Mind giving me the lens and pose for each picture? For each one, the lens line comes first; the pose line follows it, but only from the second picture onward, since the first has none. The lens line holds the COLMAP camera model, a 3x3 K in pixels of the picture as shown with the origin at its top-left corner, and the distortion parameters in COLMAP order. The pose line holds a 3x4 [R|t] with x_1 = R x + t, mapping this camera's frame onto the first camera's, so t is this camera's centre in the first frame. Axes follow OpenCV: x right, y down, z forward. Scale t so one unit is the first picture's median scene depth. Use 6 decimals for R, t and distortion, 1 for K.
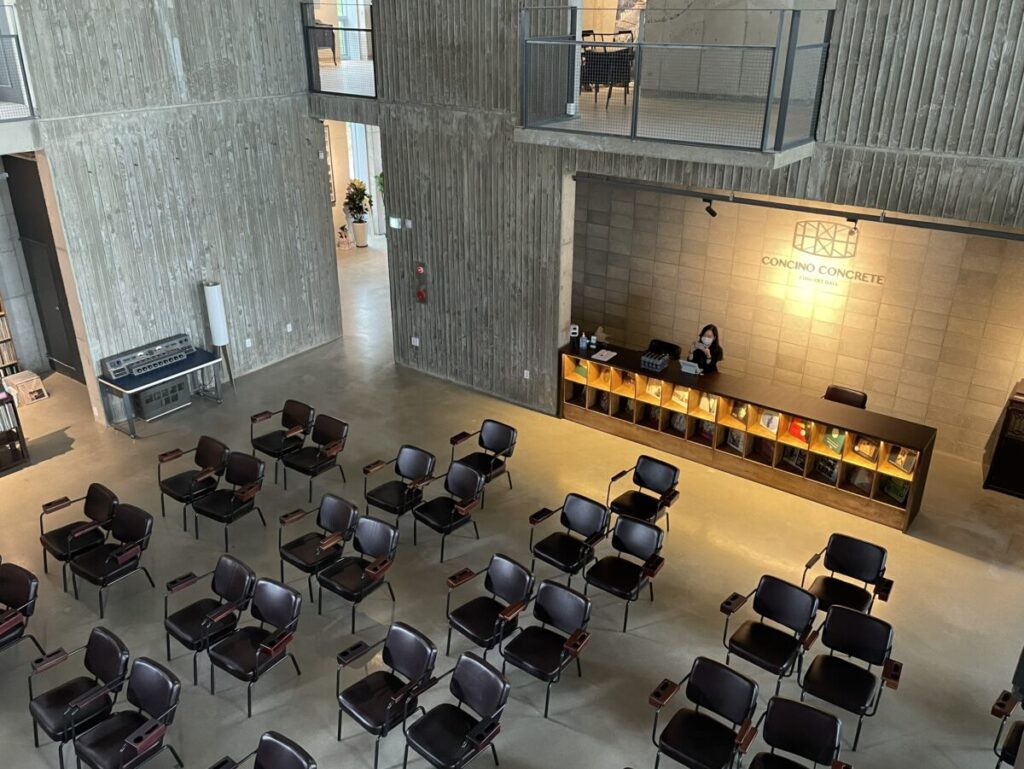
lens RADIAL K [[834.0, 0, 500.0], [0, 834.0, 366.0], [0, 0, 1]] dist [0.067522, -0.043935]
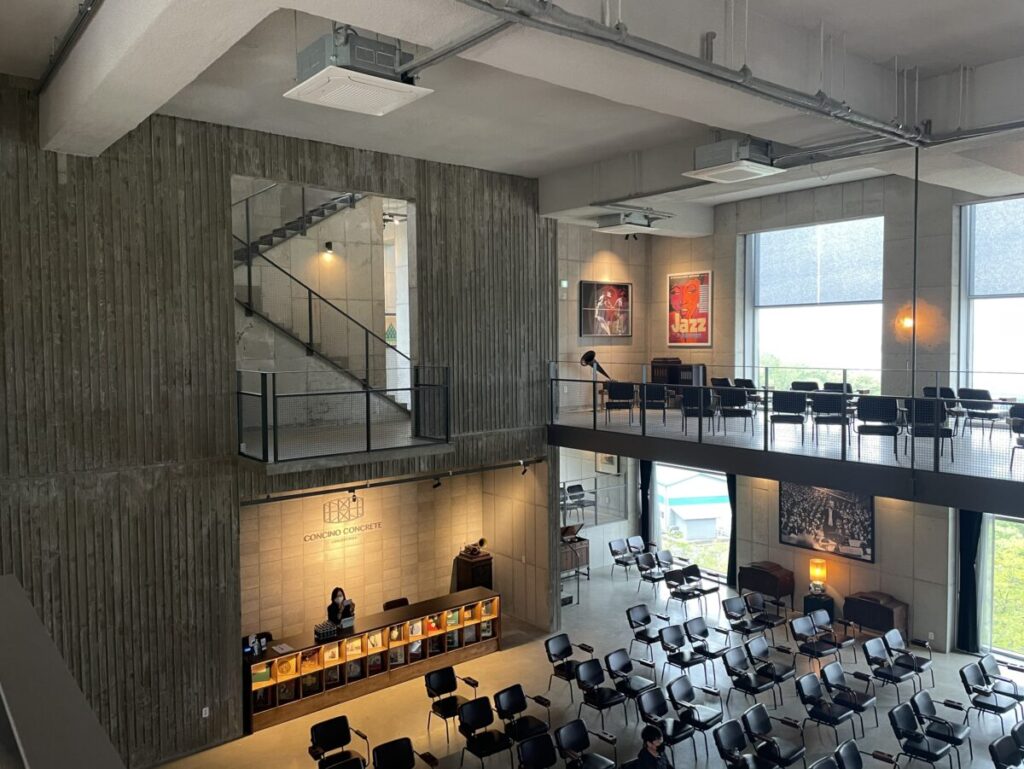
lens RADIAL K [[778.7, 0, 516.0], [0, 778.7, 368.3], [0, 0, 1]] dist [0.080157, -0.105930]
pose [[0.247625, -0.041722, 0.967957, -0.828957], [0.397916, 0.915301, -0.062344, -0.170926], [-0.883371, 0.400604, 0.243253, 0.312918]]
